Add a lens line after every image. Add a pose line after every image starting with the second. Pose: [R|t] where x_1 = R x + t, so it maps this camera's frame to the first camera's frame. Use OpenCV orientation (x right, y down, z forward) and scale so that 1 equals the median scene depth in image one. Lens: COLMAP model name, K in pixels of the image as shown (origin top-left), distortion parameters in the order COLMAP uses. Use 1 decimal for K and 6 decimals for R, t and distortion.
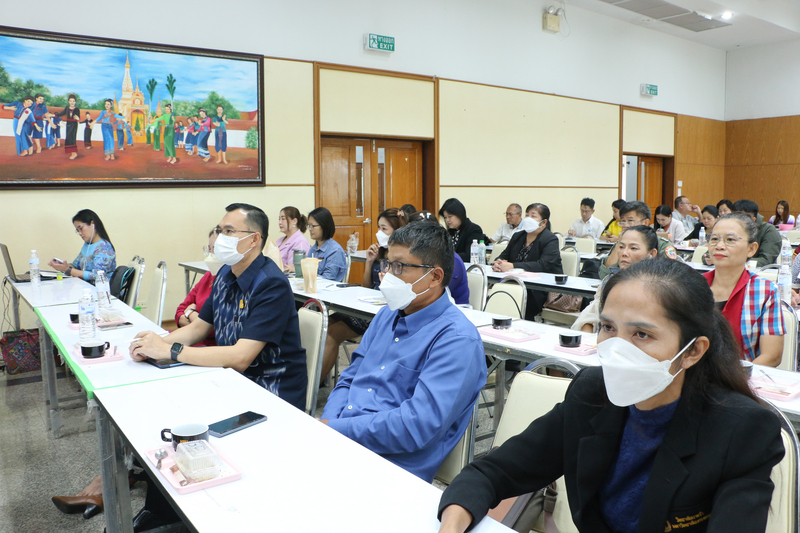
lens RADIAL K [[665.8, 0, 389.9], [0, 665.8, 235.8], [0, 0, 1]] dist [-0.144236, 0.096136]
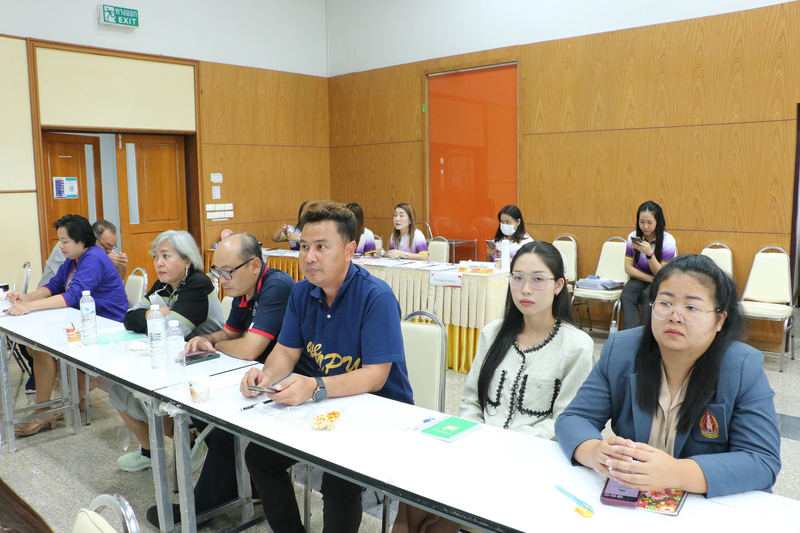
lens RADIAL K [[665.8, 0, 402.4], [0, 665.8, 279.9], [0, 0, 1]] dist [-0.144236, 0.096136]
pose [[0.980690, -0.043777, 0.190607, 0.502877], [0.030821, 0.997042, 0.070415, -0.023337], [-0.193125, -0.063180, 0.979138, 0.362569]]
